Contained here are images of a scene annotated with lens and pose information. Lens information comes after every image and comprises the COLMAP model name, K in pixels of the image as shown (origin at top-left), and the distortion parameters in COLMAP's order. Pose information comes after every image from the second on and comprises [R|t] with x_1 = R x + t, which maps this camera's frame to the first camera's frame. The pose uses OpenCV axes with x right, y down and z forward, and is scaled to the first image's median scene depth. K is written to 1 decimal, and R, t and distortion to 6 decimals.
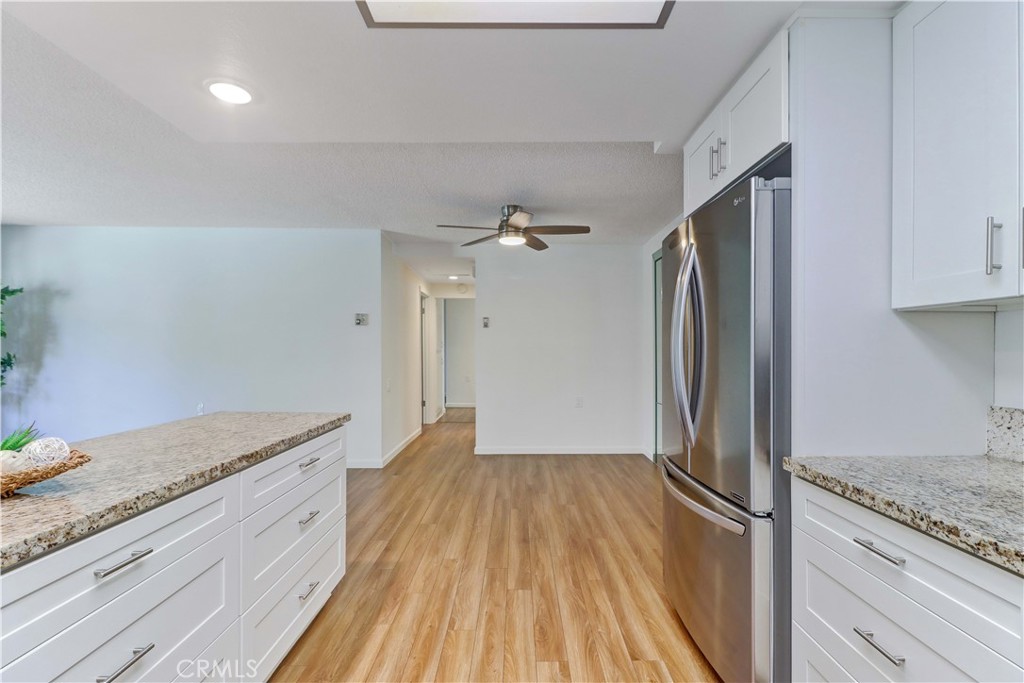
lens RADIAL K [[475.3, 0, 511.7], [0, 475.3, 344.2], [0, 0, 1]] dist [0.010133, -0.007601]
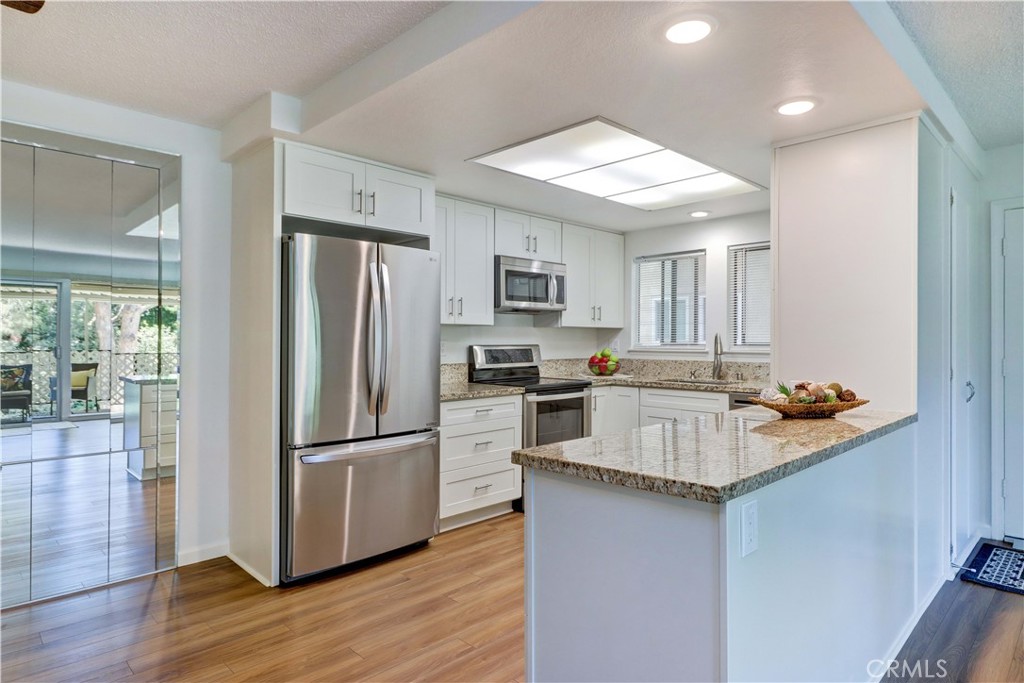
lens RADIAL K [[583.1, 0, 523.1], [0, 583.1, 335.1], [0, 0, 1]] dist [0.042340, 0.000212]
pose [[-0.707048, 0.004692, 0.707150, -0.759728], [-0.009106, 0.999835, -0.015740, 0.010468], [-0.707107, -0.017568, -0.706888, 1.326086]]
